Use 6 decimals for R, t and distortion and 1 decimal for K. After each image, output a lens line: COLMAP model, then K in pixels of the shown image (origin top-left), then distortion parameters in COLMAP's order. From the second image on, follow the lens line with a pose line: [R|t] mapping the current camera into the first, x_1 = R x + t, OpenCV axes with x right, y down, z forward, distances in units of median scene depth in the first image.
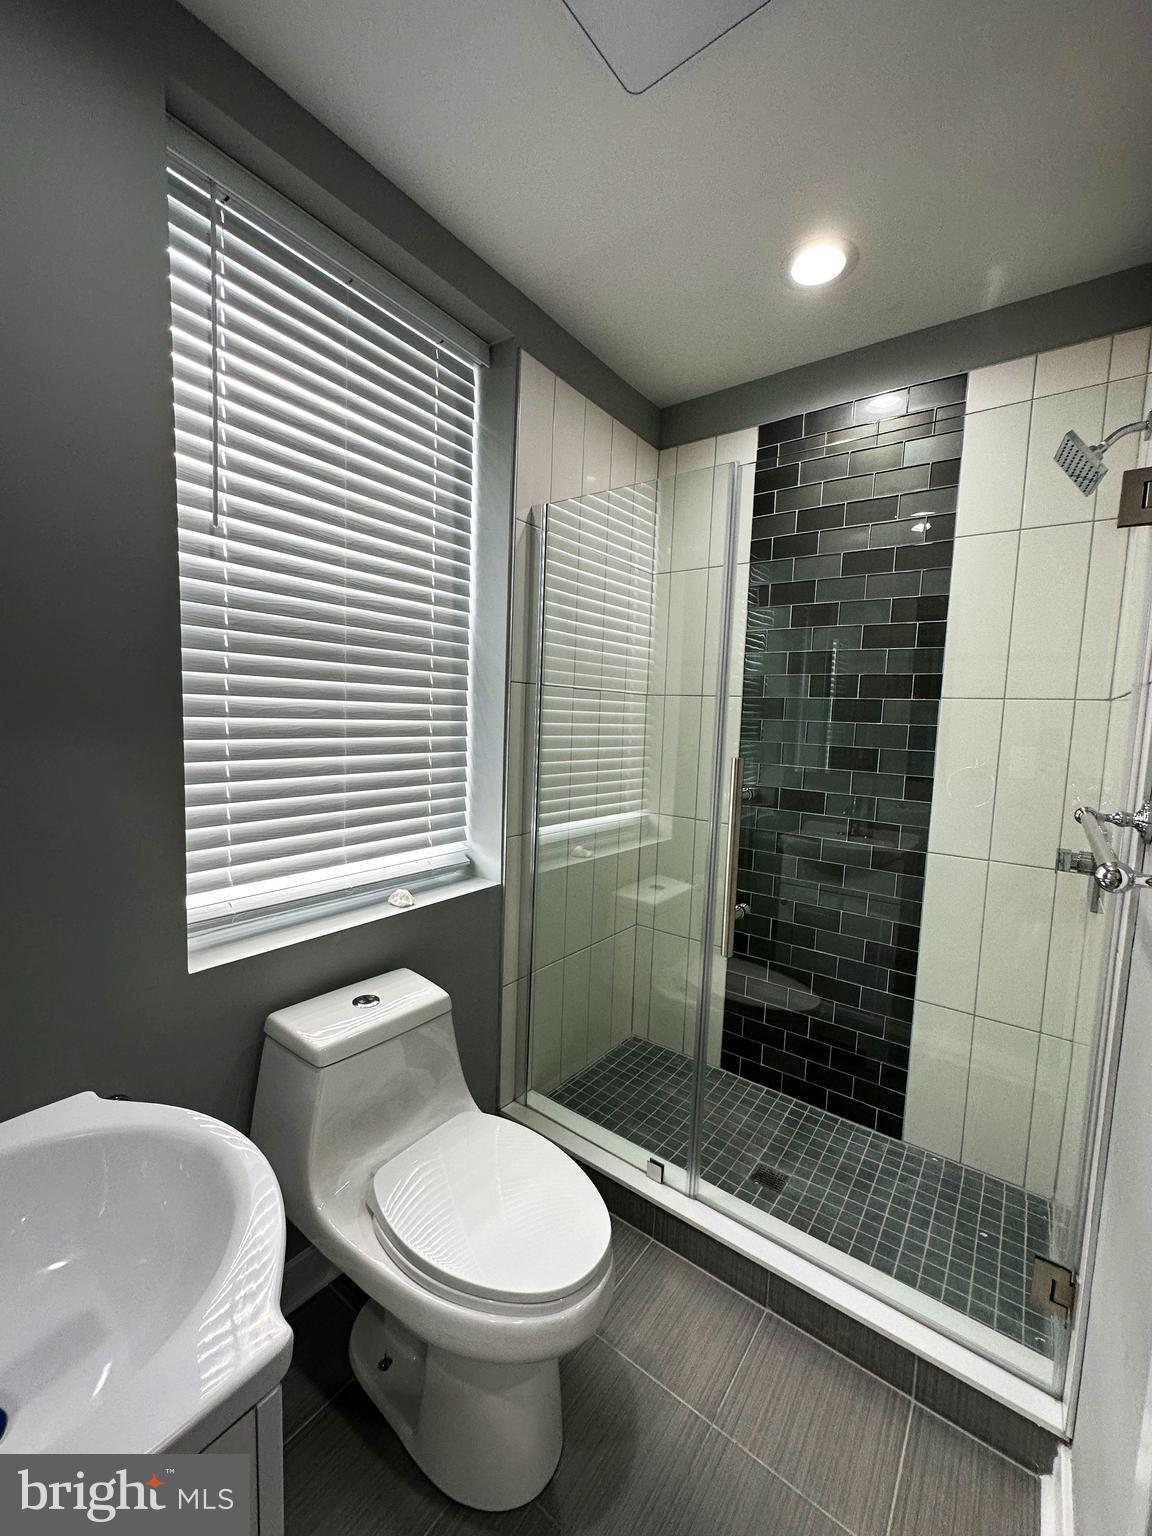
lens RADIAL K [[616.3, 0, 577.5], [0, 616.3, 769.1], [0, 0, 1]] dist [-0.003173, 0.001575]
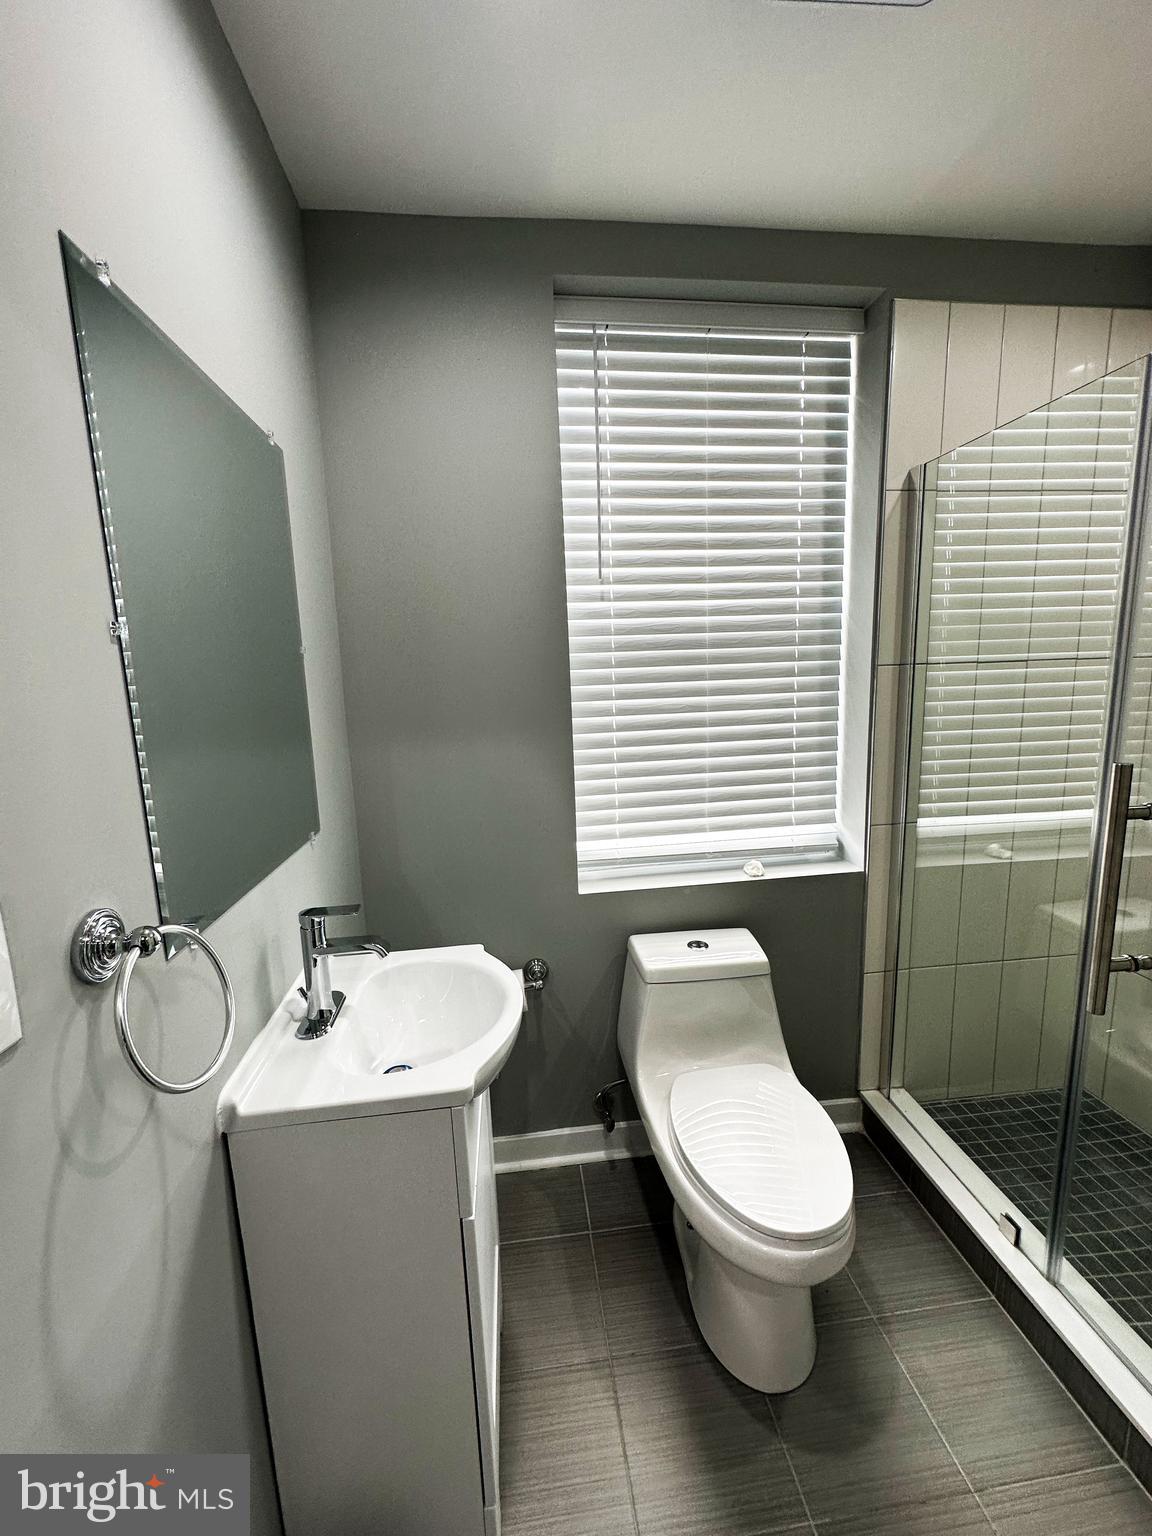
lens RADIAL K [[616.3, 0, 583.4], [0, 616.3, 769.5], [0, 0, 1]] dist [-0.003173, 0.001575]
pose [[0.688896, 0.056473, -0.722657, 0.283791], [-0.004136, 0.997251, 0.073988, -0.050298], [0.724849, -0.047981, 0.687235, 0.001481]]
